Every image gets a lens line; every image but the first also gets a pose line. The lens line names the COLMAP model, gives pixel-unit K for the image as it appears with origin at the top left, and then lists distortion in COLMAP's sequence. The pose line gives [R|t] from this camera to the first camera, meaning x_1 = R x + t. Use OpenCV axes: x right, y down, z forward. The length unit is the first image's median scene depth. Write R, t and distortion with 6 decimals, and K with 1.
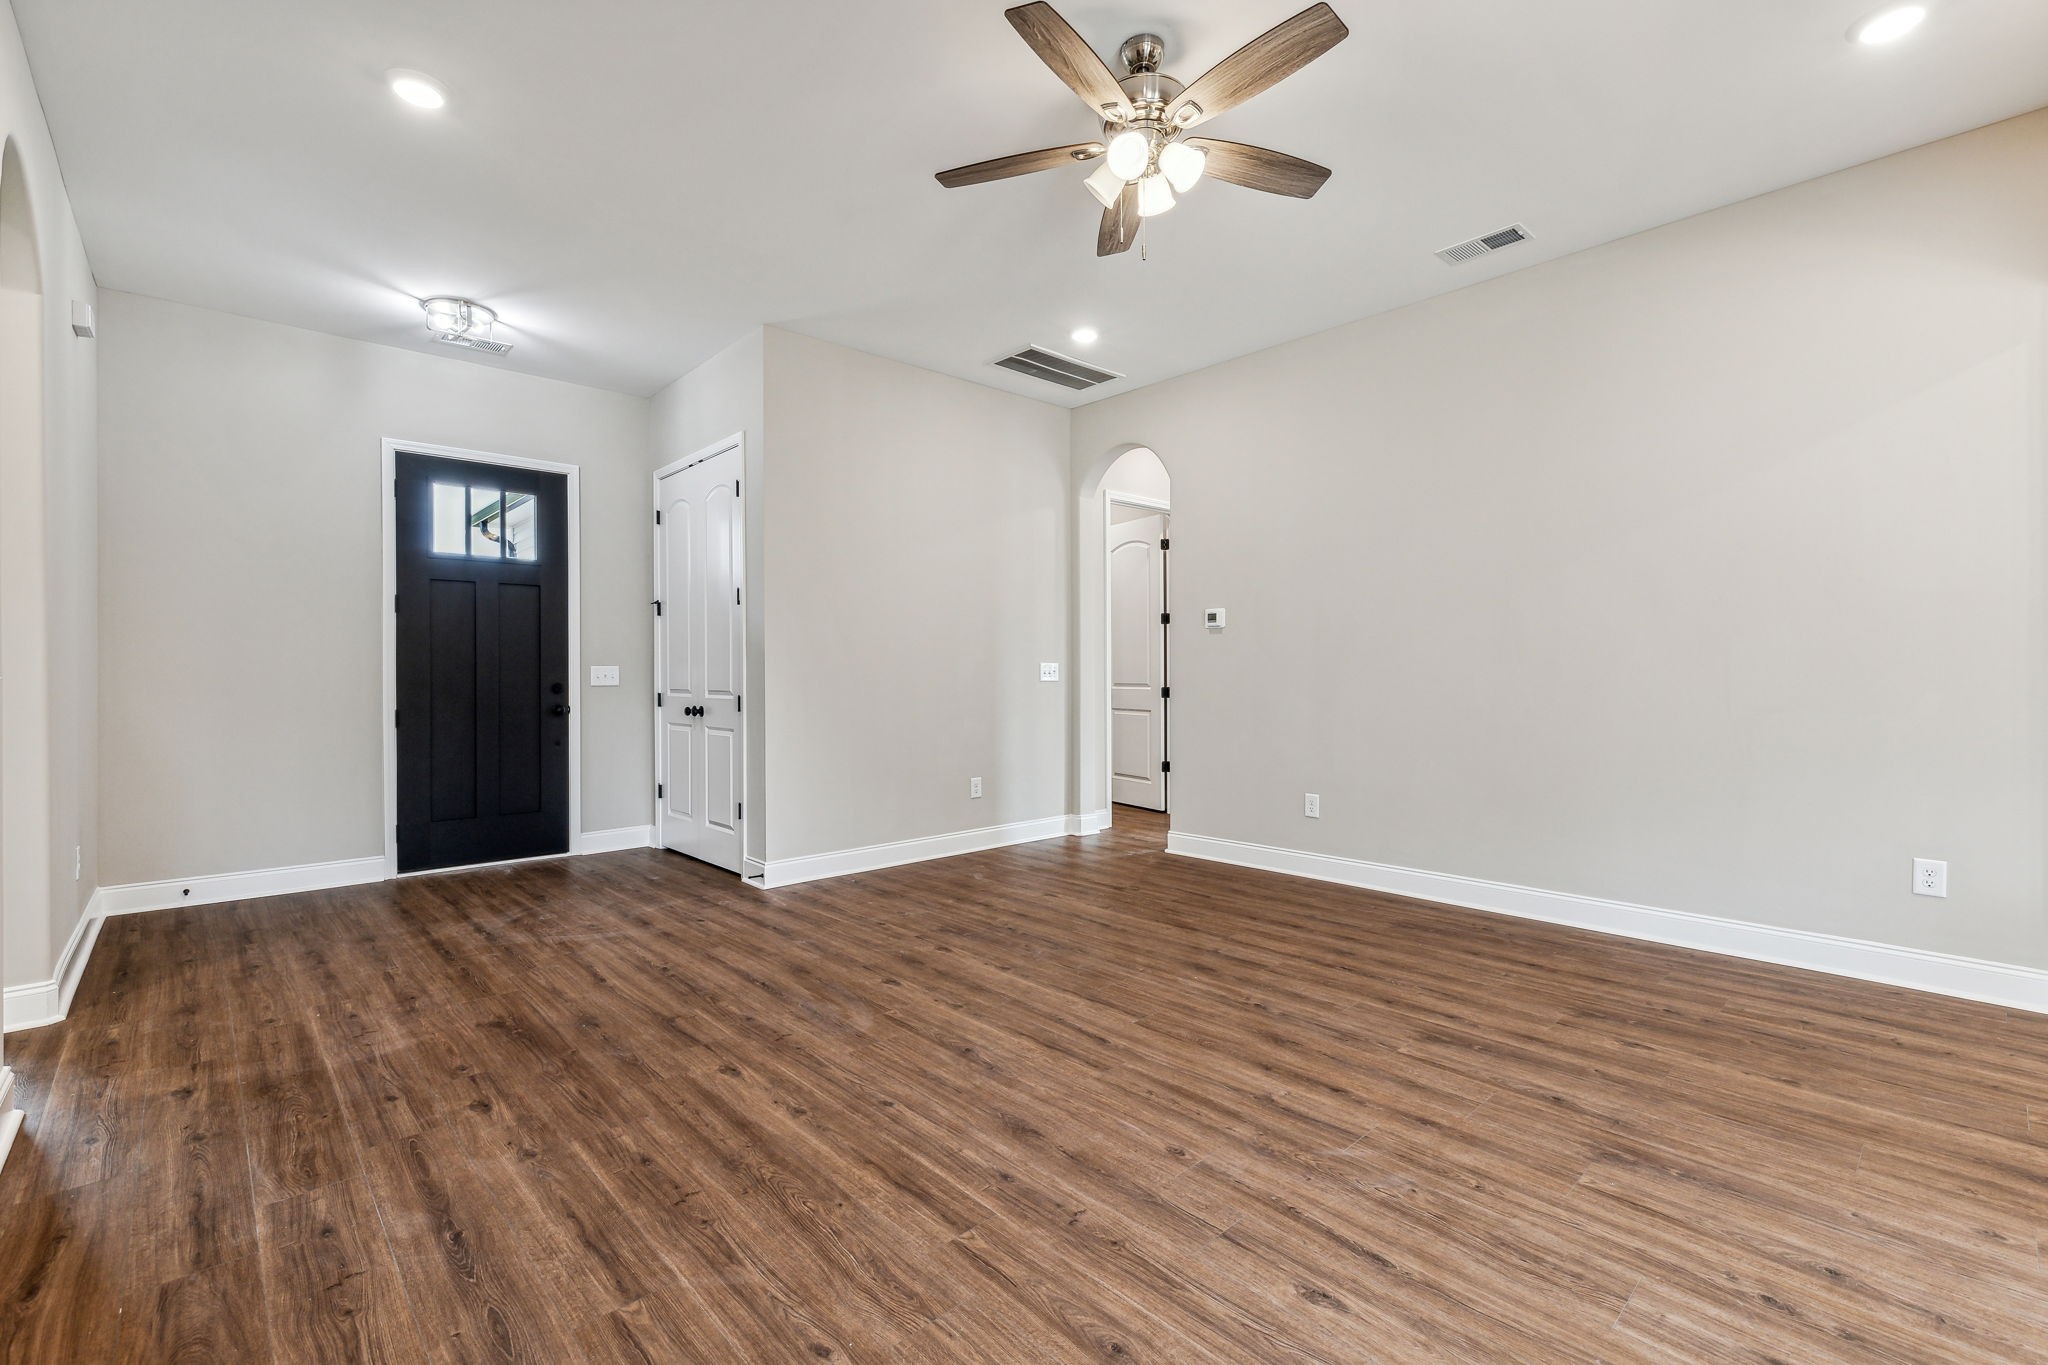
lens RADIAL K [[900.9, 0, 1017.4], [0, 900.9, 668.9], [0, 0, 1]] dist [0.002768, 0.000152]
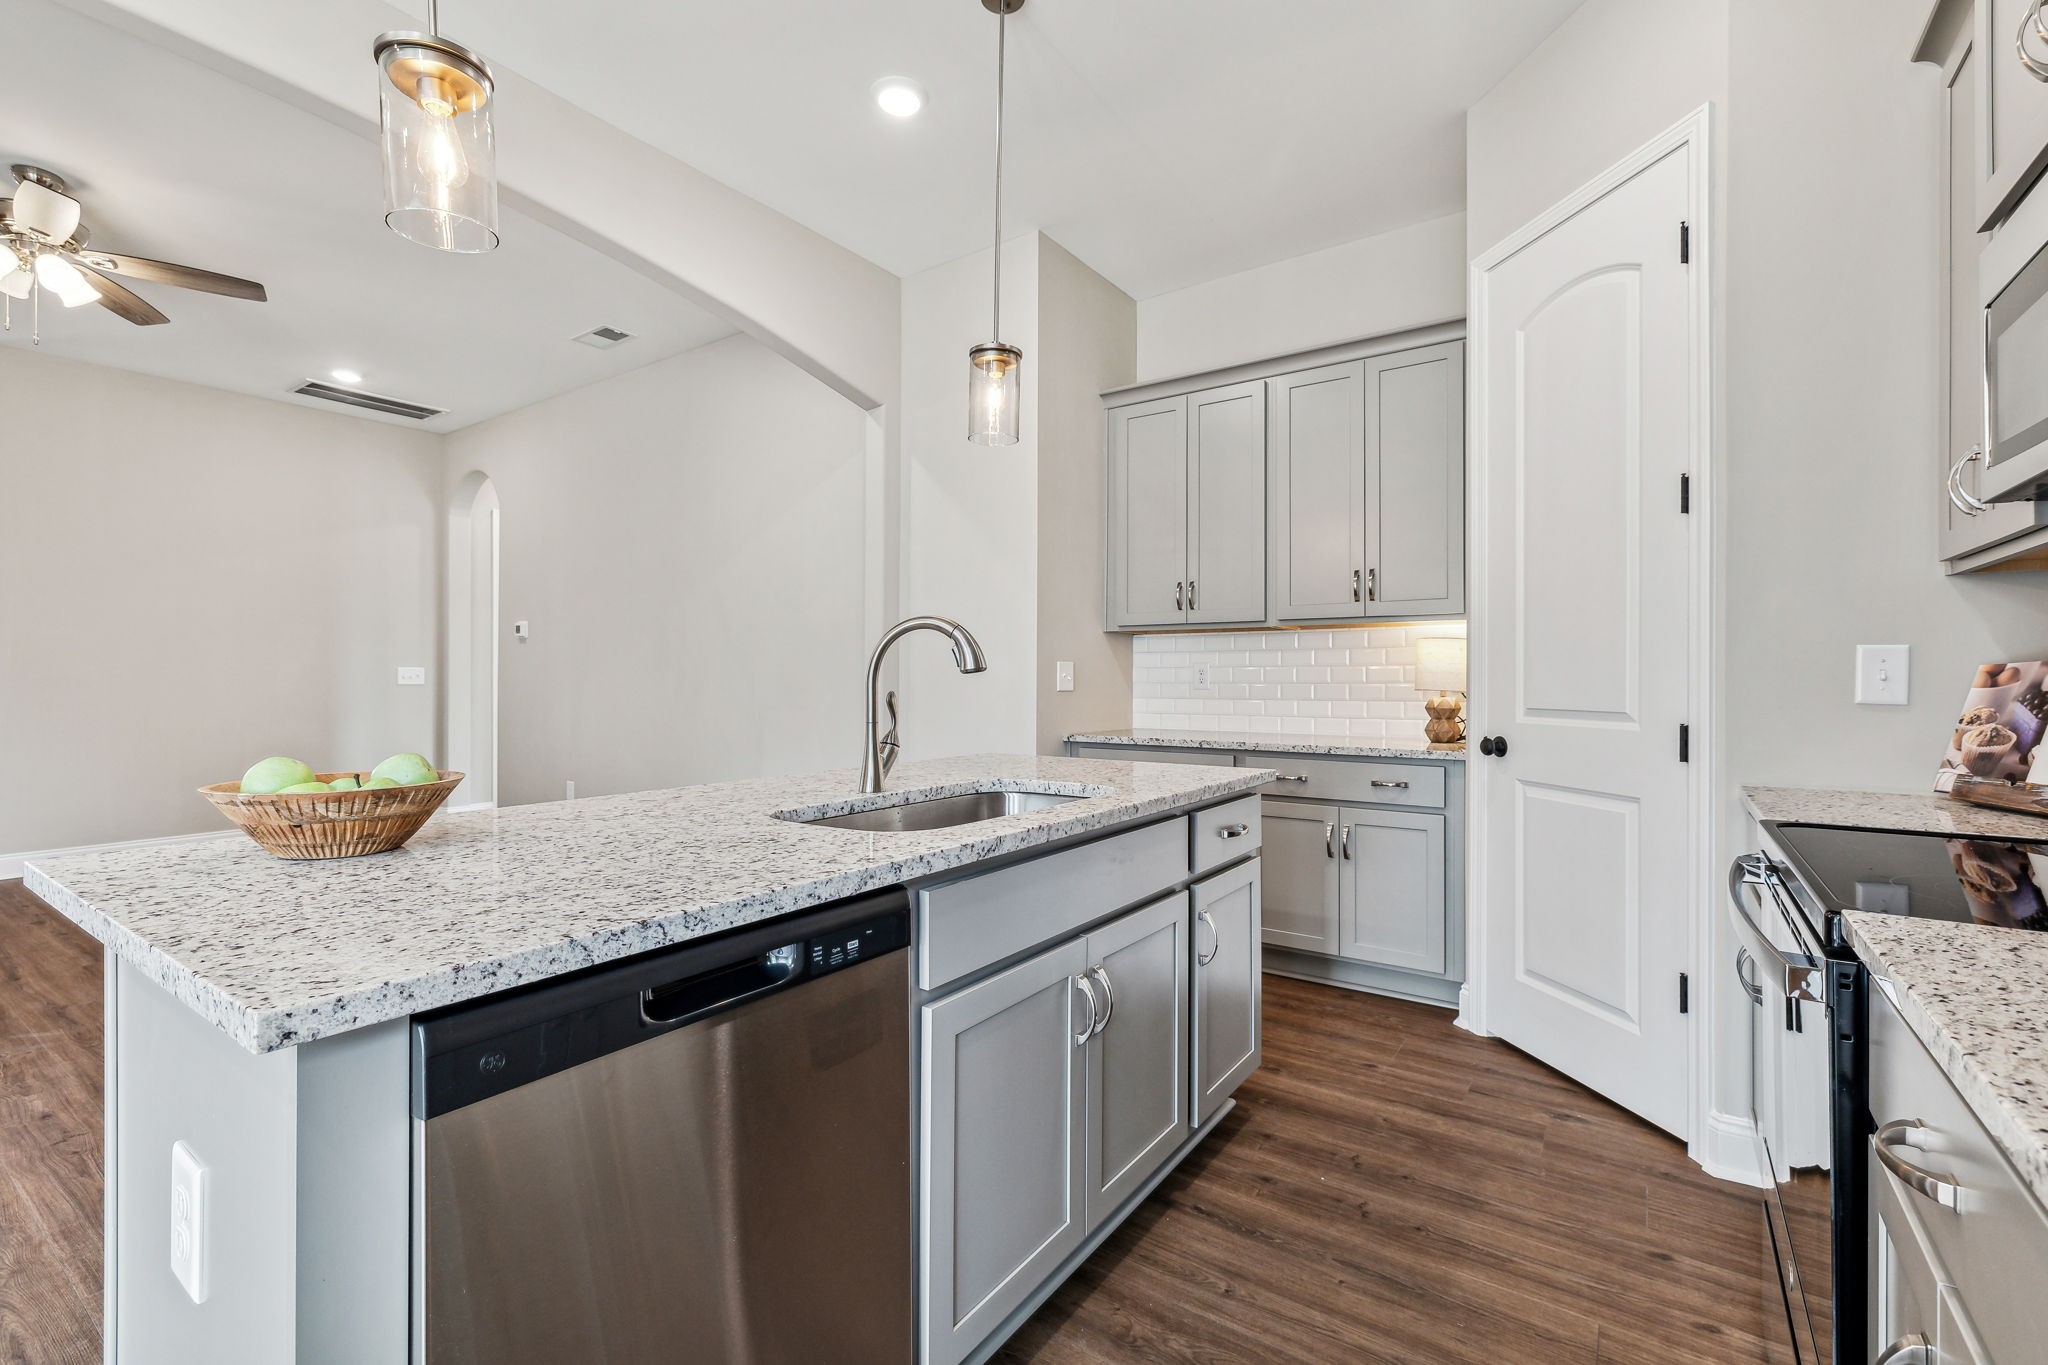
lens RADIAL K [[900.9, 0, 1036.1], [0, 900.9, 699.3], [0, 0, 1]] dist [0.002768, 0.000152]
pose [[0.972906, -0.001643, 0.231194, 1.074051], [-0.005499, 0.999527, 0.030244, -0.013879], [-0.231134, -0.030696, 0.972438, -0.459565]]
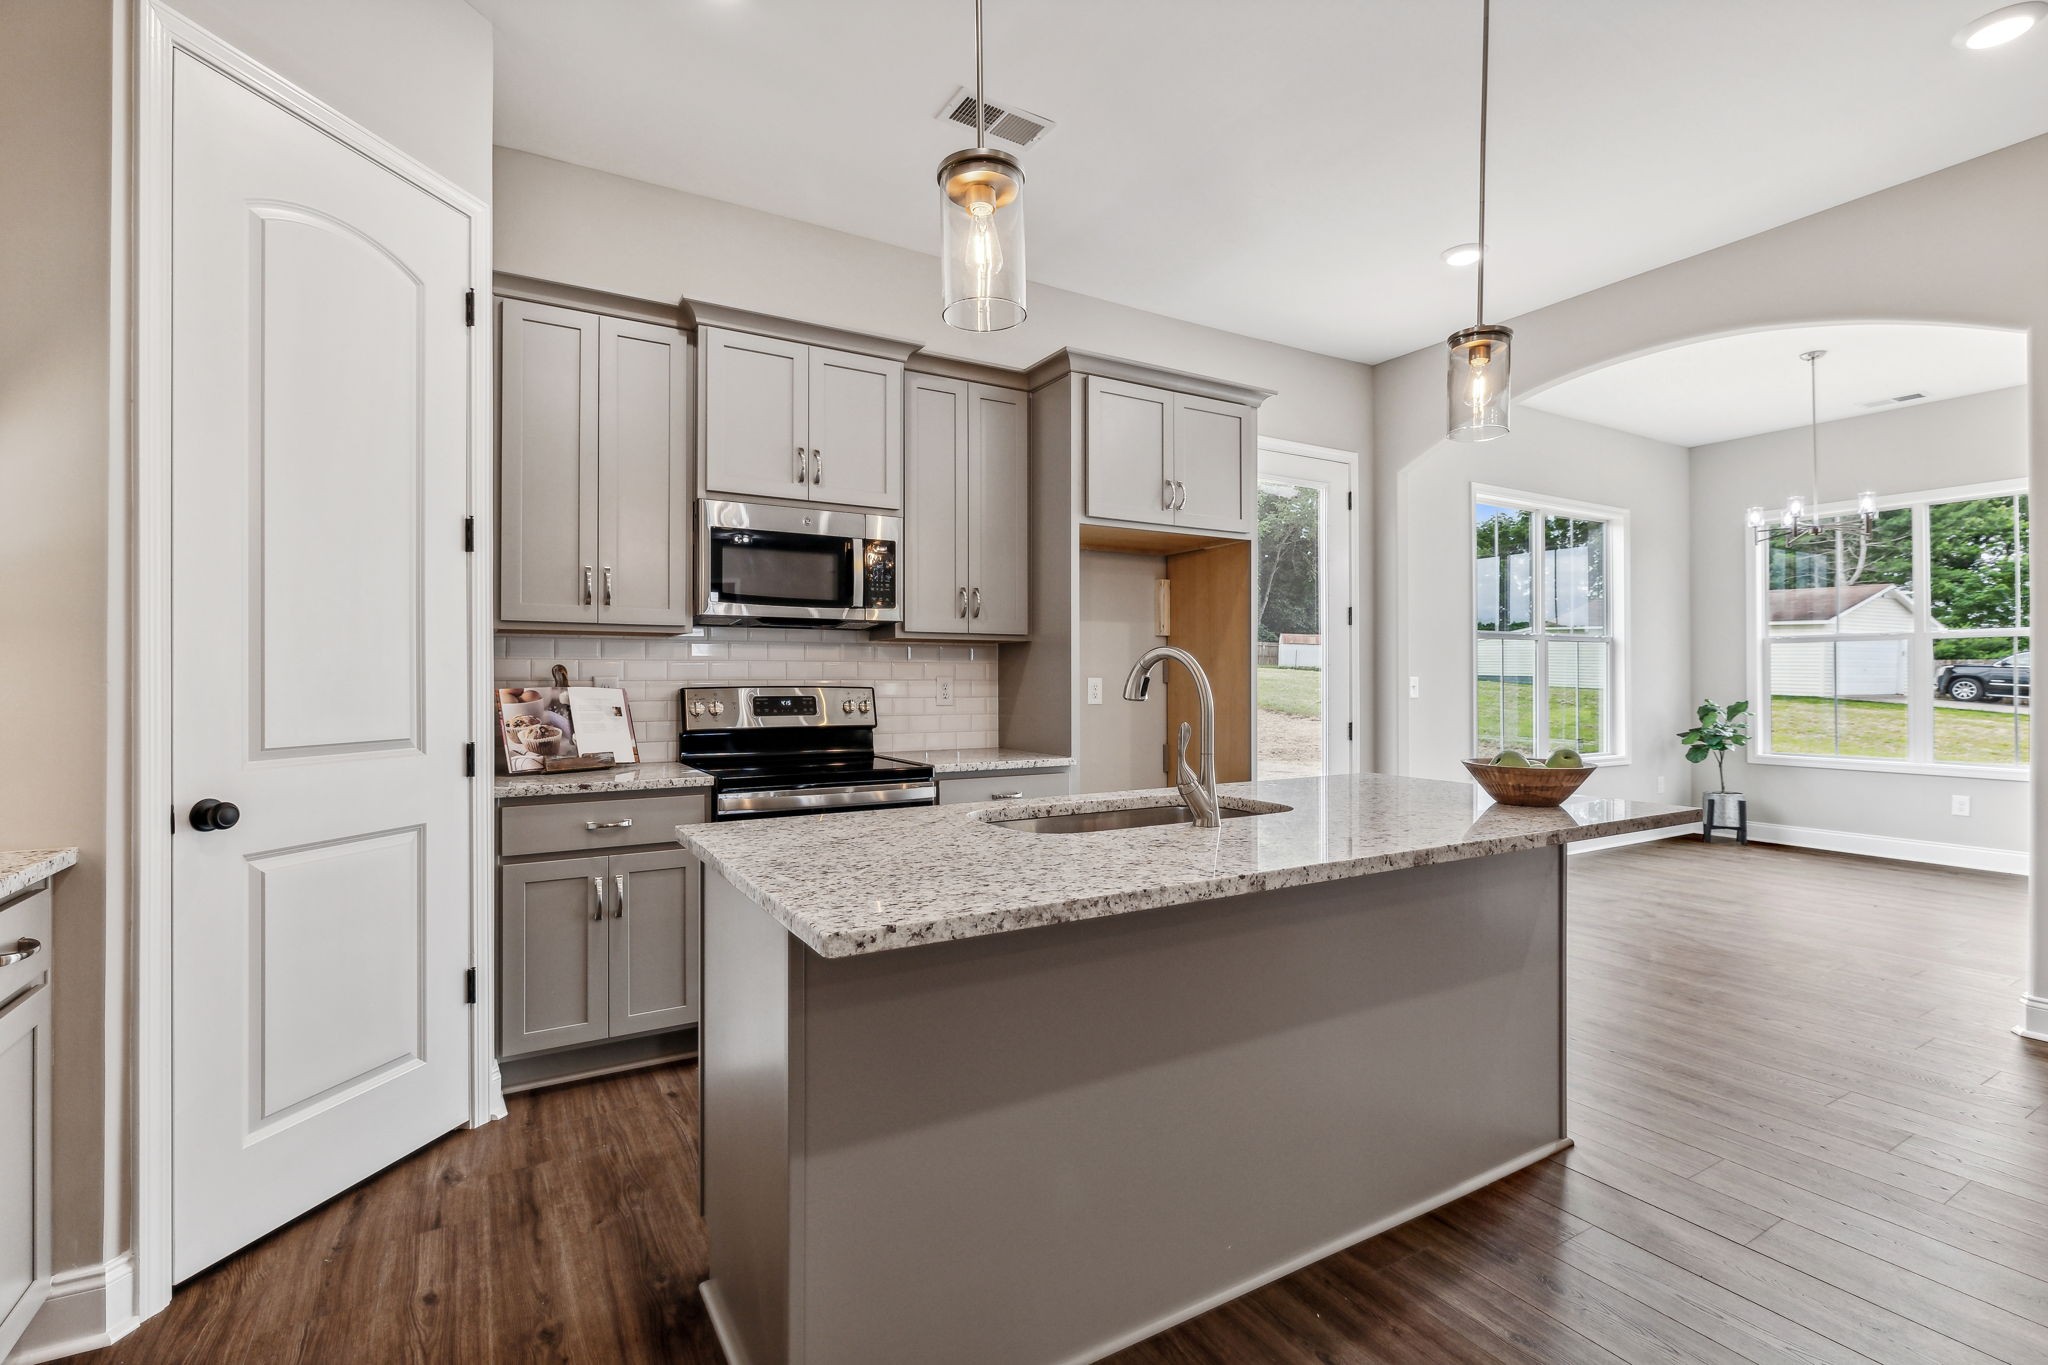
lens RADIAL K [[948.7, 0, 1029.5], [0, 948.7, 665.2], [0, 0, 1]] dist [-0.007729, -0.000438]
pose [[-0.981367, 0.004953, 0.192078, 1.098515], [0.000805, 0.999765, -0.021664, -0.024876], [-0.192140, -0.021106, -0.981140, 0.850428]]
